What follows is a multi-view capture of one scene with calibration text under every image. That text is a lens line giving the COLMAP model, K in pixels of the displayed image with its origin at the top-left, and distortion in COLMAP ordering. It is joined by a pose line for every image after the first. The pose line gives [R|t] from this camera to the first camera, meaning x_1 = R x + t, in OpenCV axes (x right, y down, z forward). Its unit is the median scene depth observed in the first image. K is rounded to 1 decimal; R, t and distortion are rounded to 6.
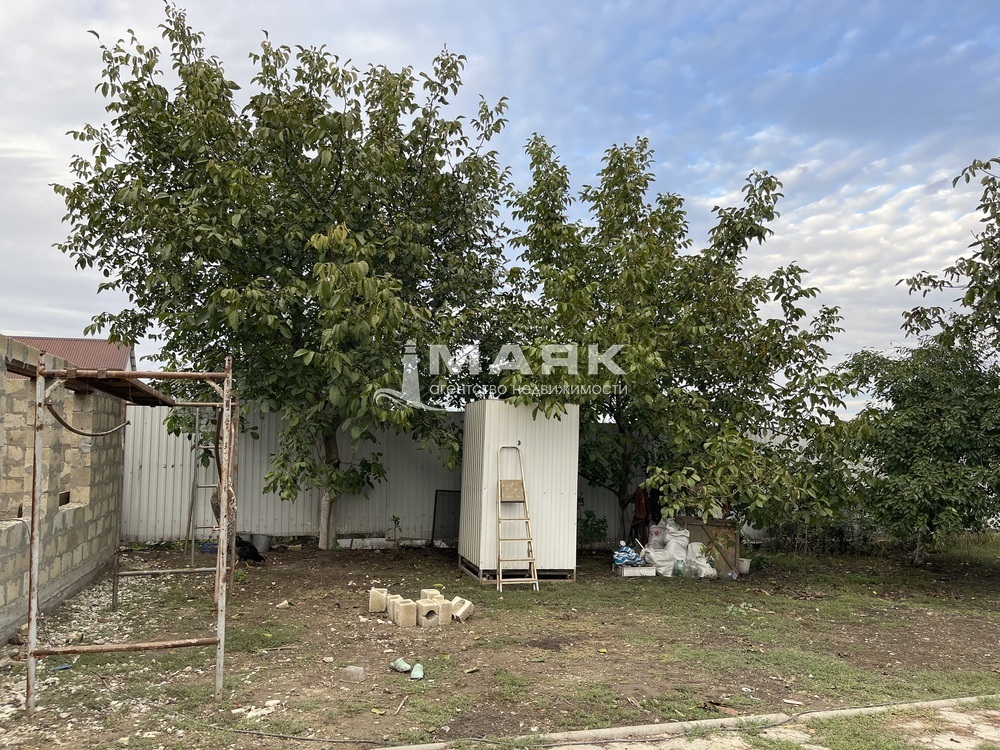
lens RADIAL K [[757.5, 0, 499.6], [0, 757.5, 381.8], [0, 0, 1]] dist [0.060342, -0.071497]
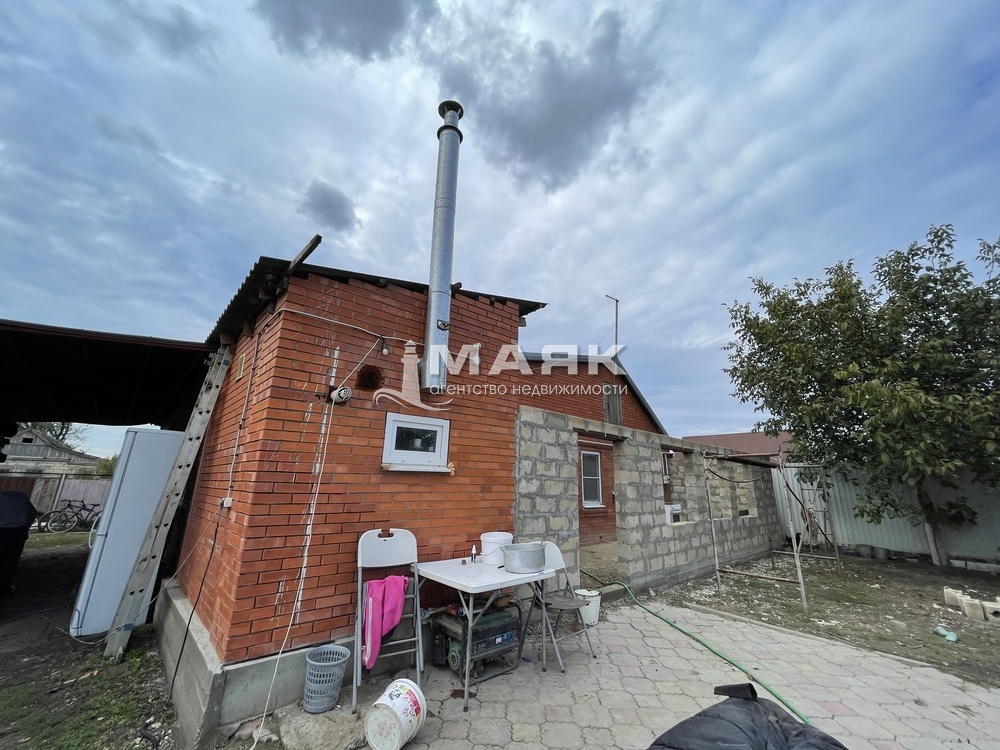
lens RADIAL K [[405.2, 0, 507.0], [0, 405.2, 374.0], [0, 0, 1]] dist [-0.009636, 0.000278]
pose [[0.452045, -0.225764, -0.862952, 0.180169], [0.051201, 0.972412, -0.227580, -0.003831], [0.890524, 0.058693, 0.451134, -0.125396]]
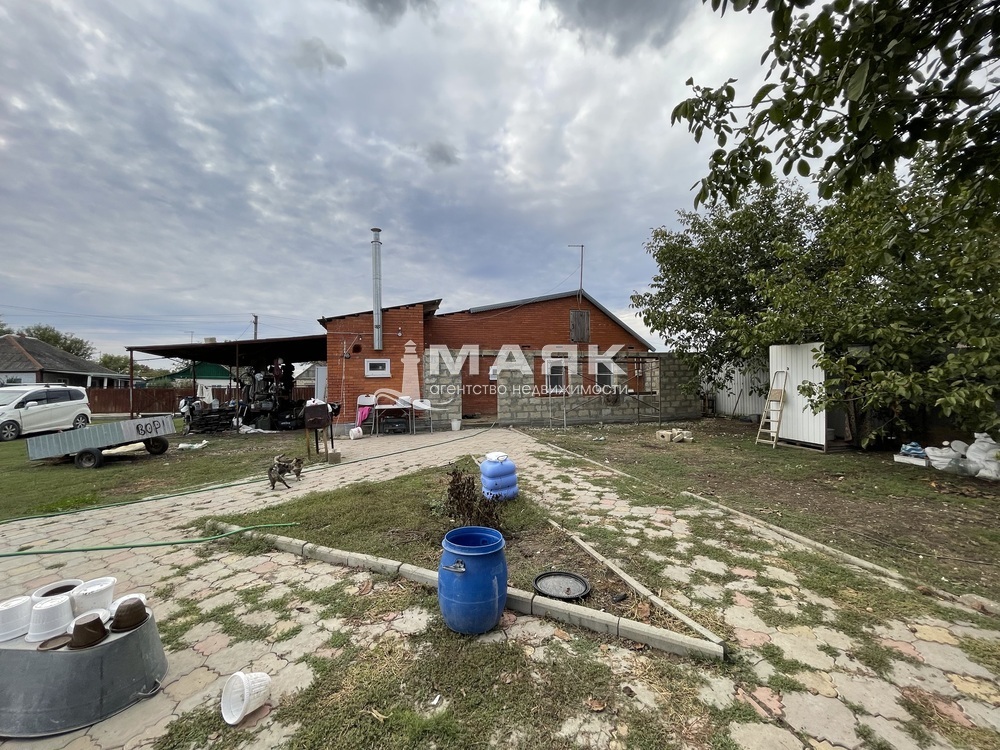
lens RADIAL K [[405.2, 0, 507.0], [0, 405.2, 374.0], [0, 0, 1]] dist [-0.009636, 0.000278]
pose [[0.004784, -0.046410, -0.998911, 1.063674], [0.102158, 0.993719, -0.045679, 0.088113], [0.994757, -0.101828, 0.009495, 0.403780]]
